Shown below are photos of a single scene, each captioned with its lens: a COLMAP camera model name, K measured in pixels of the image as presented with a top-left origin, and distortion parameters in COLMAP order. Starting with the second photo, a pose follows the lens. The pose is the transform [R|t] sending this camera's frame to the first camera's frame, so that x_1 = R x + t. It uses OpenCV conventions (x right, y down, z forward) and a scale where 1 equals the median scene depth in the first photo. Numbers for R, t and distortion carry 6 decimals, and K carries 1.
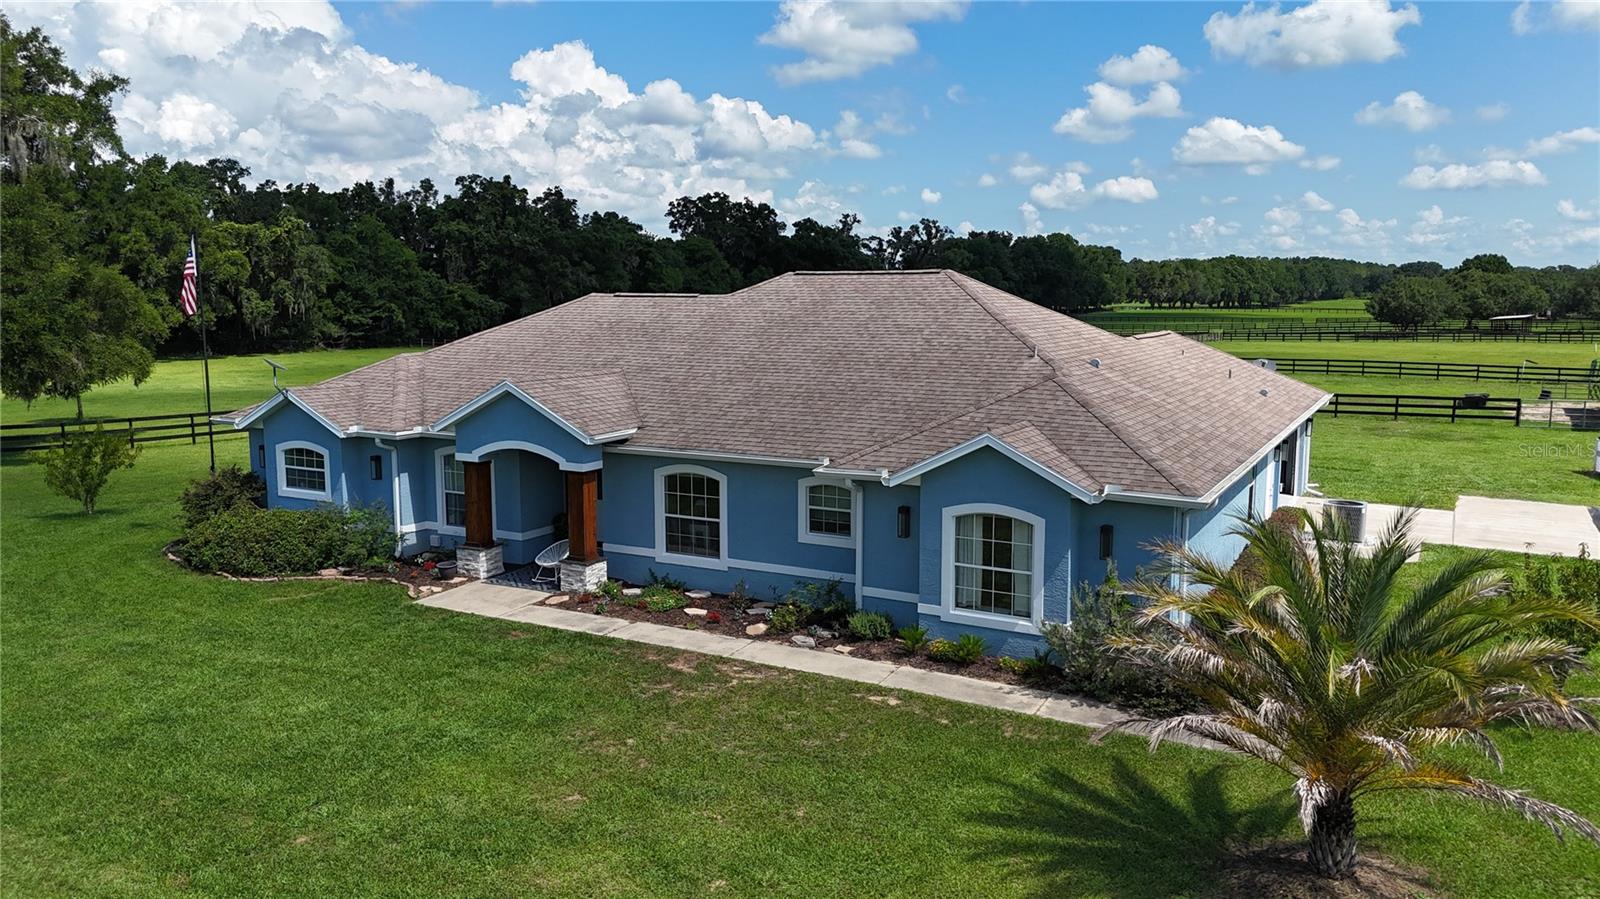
lens RADIAL K [[1178.3, 0, 804.5], [0, 1178.3, 435.0], [0, 0, 1]] dist [0.078224, -0.081502]
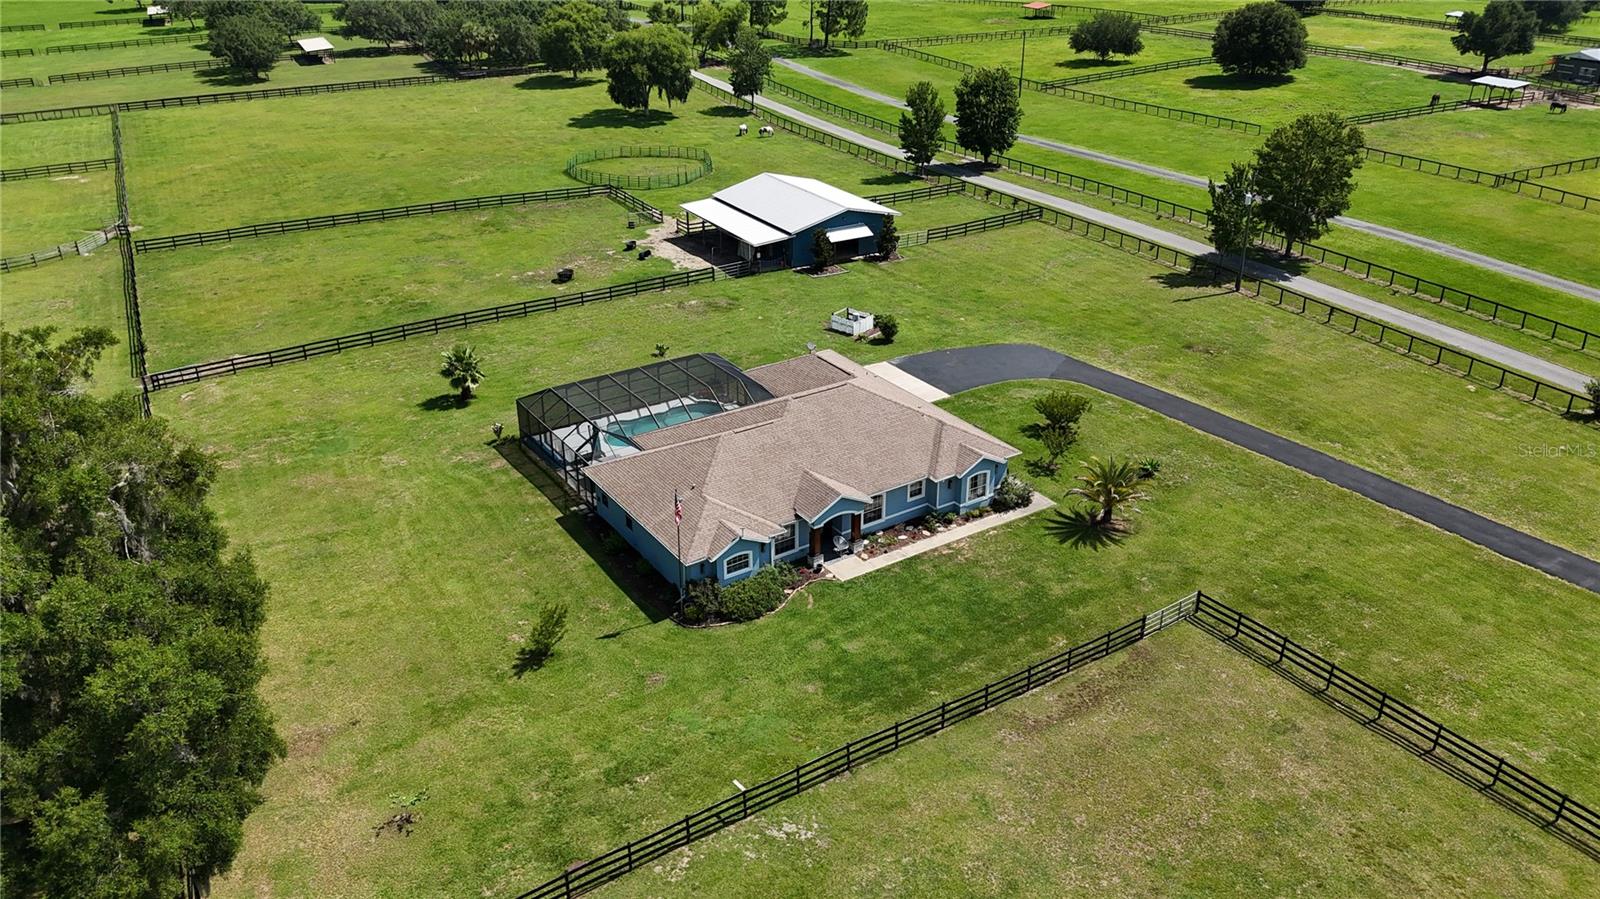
lens RADIAL K [[1178.3, 0, 799.2], [0, 1178.3, 454.2], [0, 0, 1]] dist [0.078224, -0.081502]
pose [[0.470338, -0.398506, 0.787385, -2.110219], [0.112718, 0.912055, 0.394272, -1.065506], [-0.875258, -0.096688, 0.473893, -0.156485]]
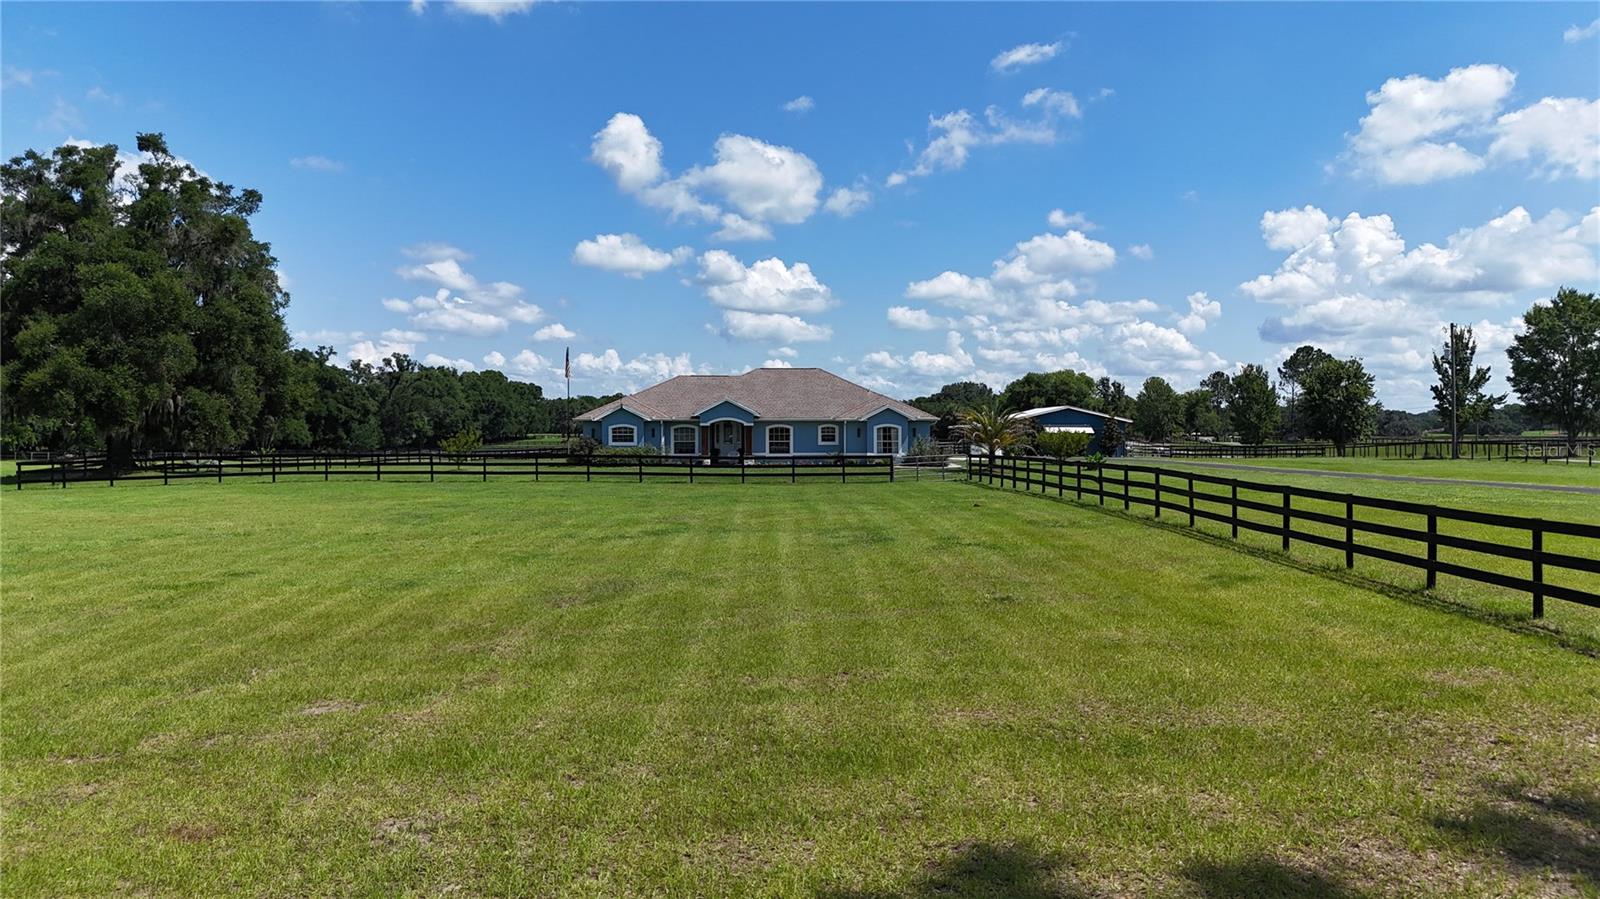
lens RADIAL K [[1178.3, 0, 800.9], [0, 1178.3, 446.5], [0, 0, 1]] dist [0.078224, -0.081502]
pose [[0.861427, -0.009725, 0.507788, -1.471005], [0.064708, 0.993770, -0.090742, 0.333951], [-0.503742, 0.111026, 0.856690, -1.541225]]
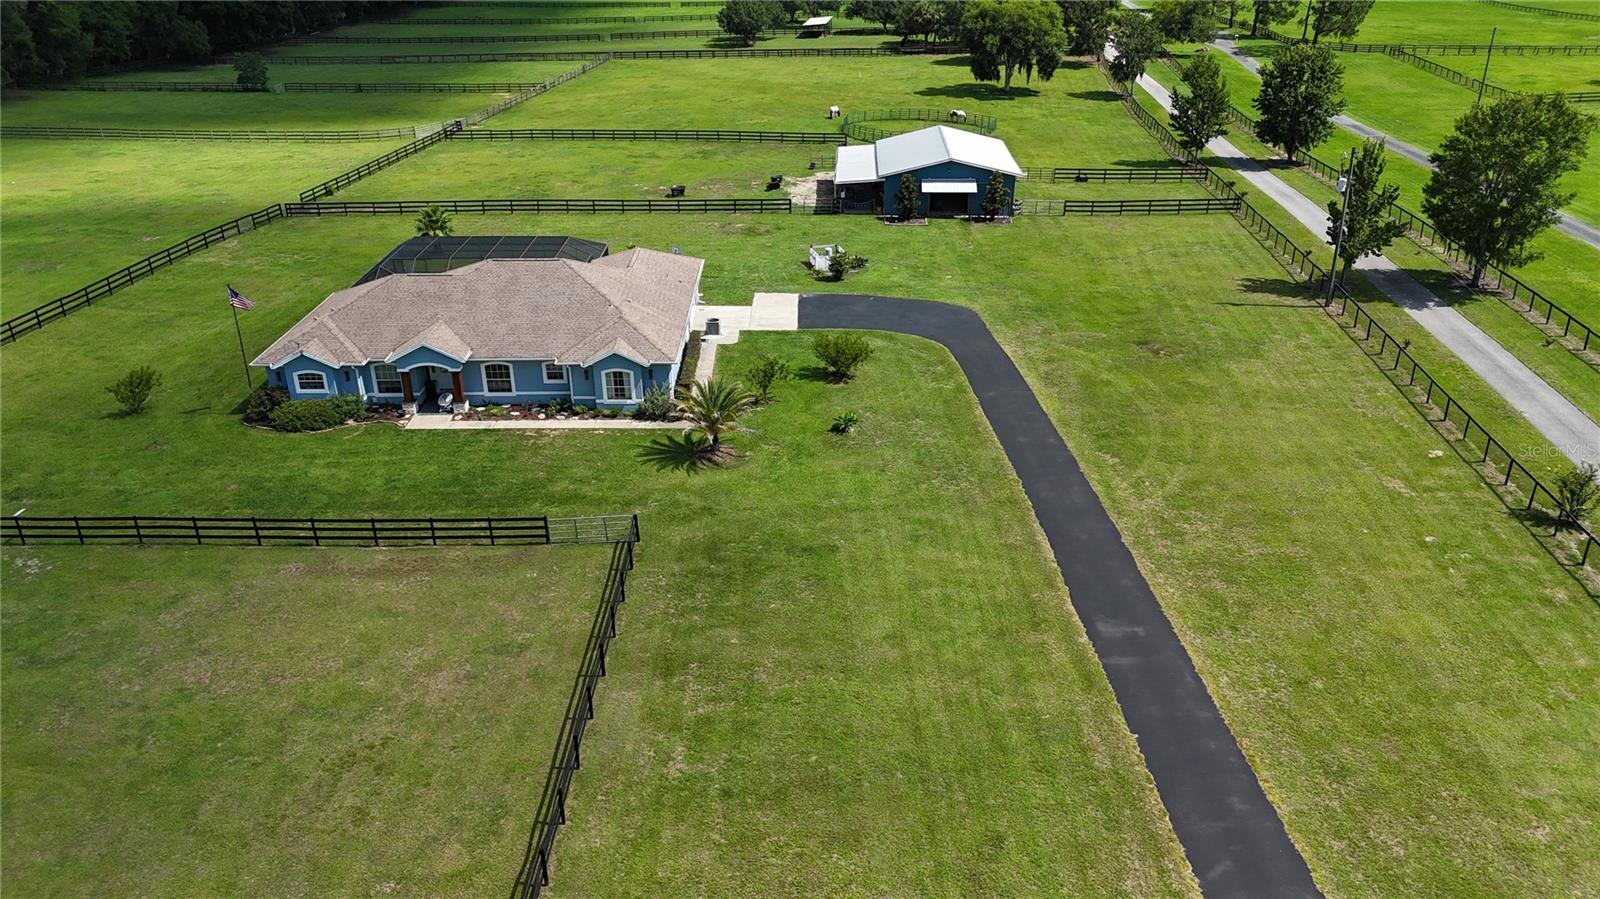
lens RADIAL K [[1178.3, 0, 803.1], [0, 1178.3, 445.5], [0, 0, 1]] dist [0.078224, -0.081502]
pose [[0.876883, -0.208173, 0.433291, -0.630053], [0.067822, 0.945927, 0.317209, -0.549725], [-0.475896, -0.248769, 0.843586, -1.534324]]
